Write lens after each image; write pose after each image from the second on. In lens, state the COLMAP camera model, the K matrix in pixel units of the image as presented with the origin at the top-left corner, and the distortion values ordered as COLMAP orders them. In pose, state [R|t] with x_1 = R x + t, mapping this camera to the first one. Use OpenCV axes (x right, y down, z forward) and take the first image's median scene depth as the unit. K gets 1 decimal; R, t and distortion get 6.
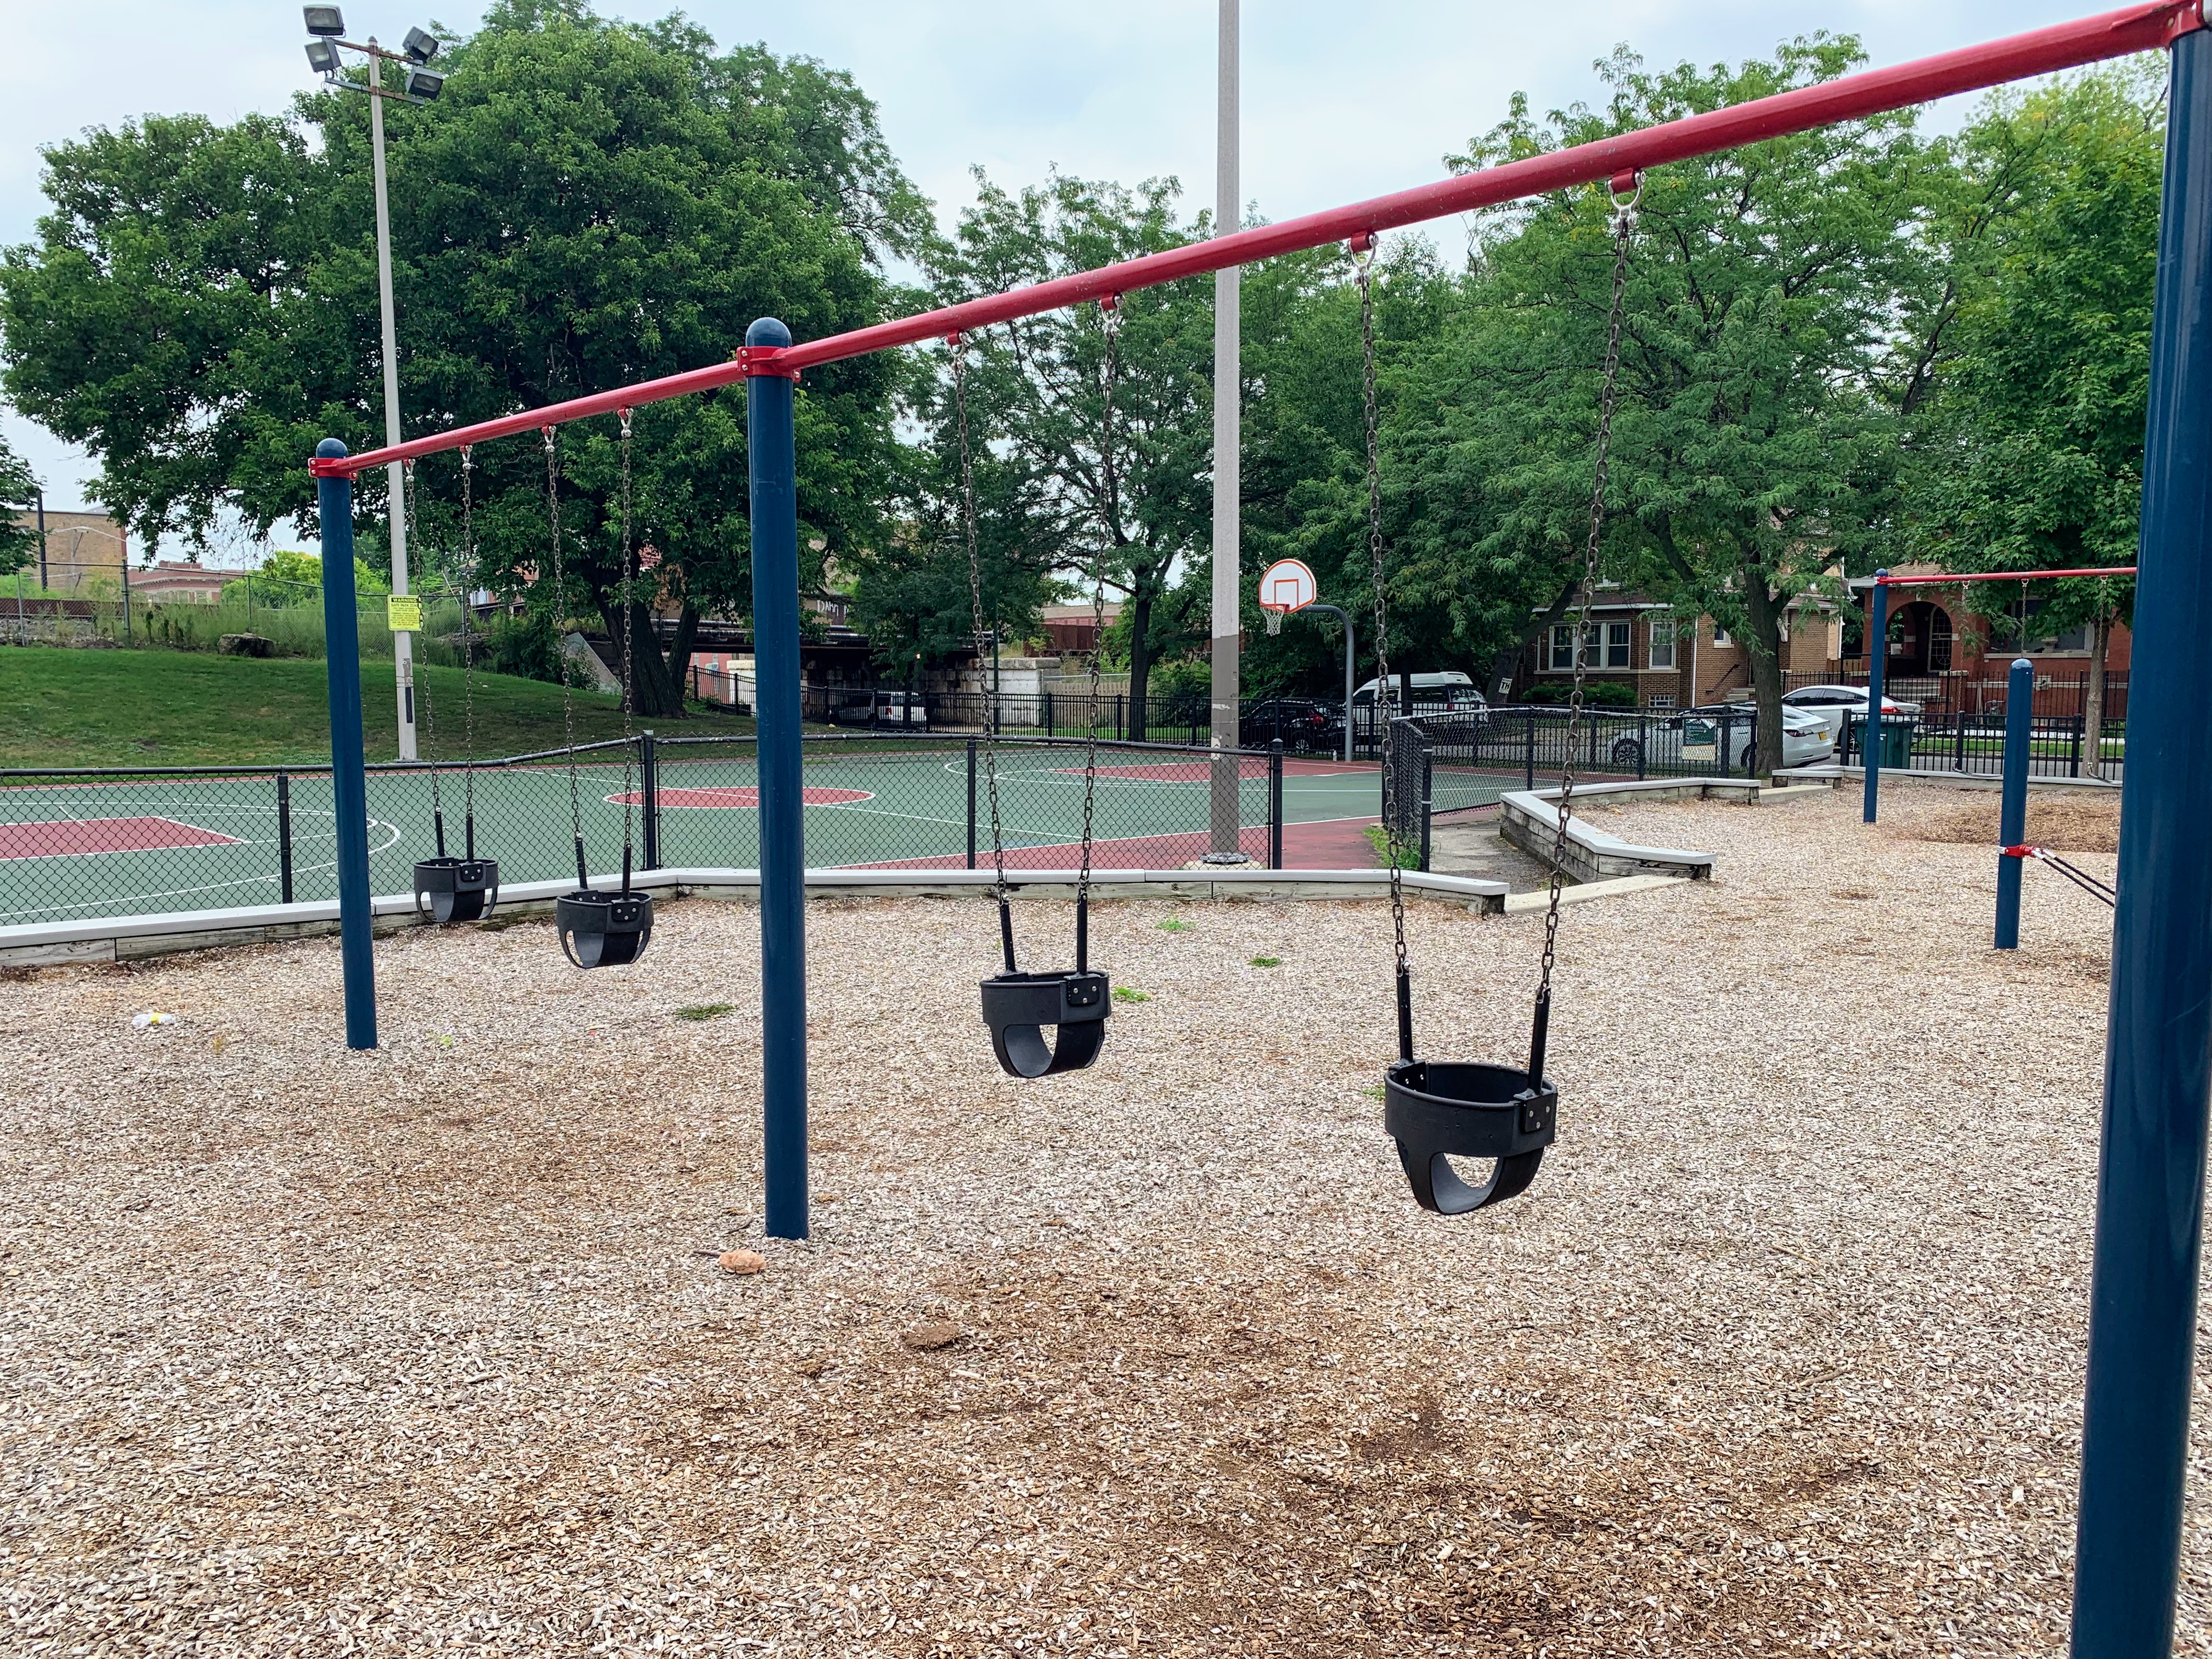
lens RADIAL K [[1686.5, 0, 1109.9], [0, 1686.5, 833.5], [0, 0, 1]] dist [0.029220, -0.026790]
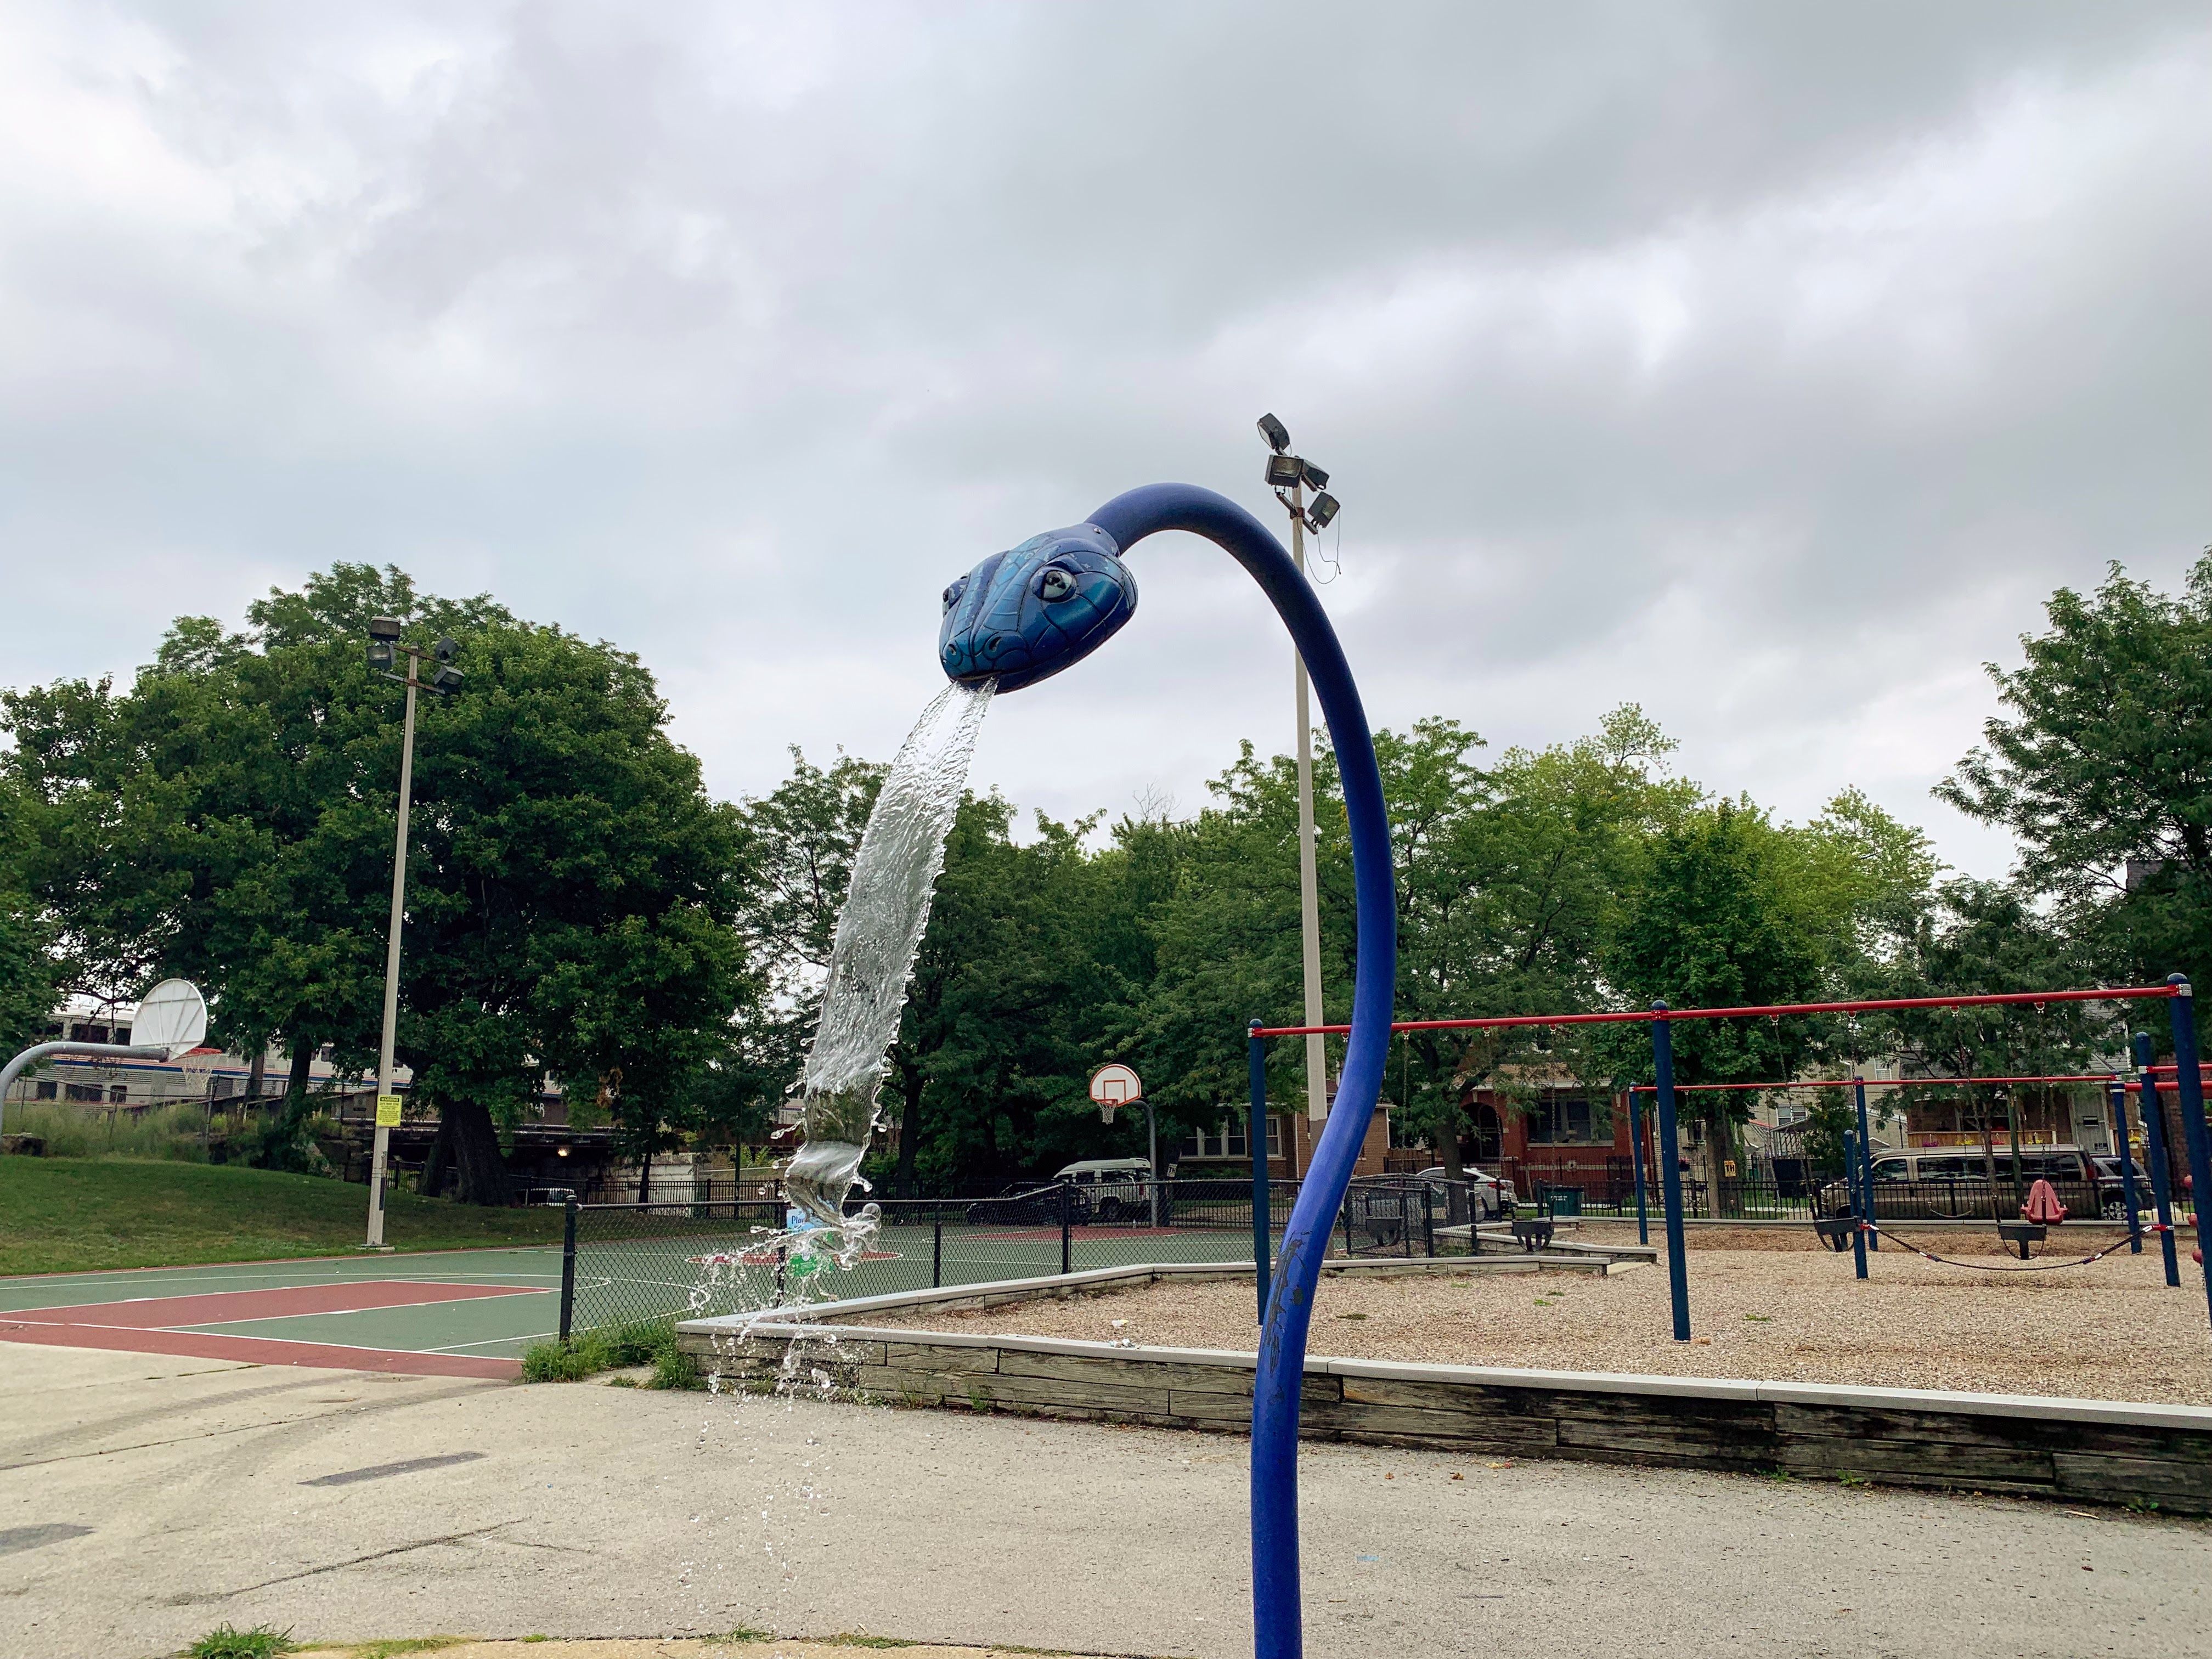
lens RADIAL K [[1686.5, 0, 1097.0], [0, 1686.5, 834.5], [0, 0, 1]] dist [0.029220, -0.026790]
pose [[0.950806, 0.050167, 0.305699, -0.314378], [0.040138, 0.958533, -0.282141, 0.031358], [-0.307177, 0.280531, 0.909365, -0.222608]]
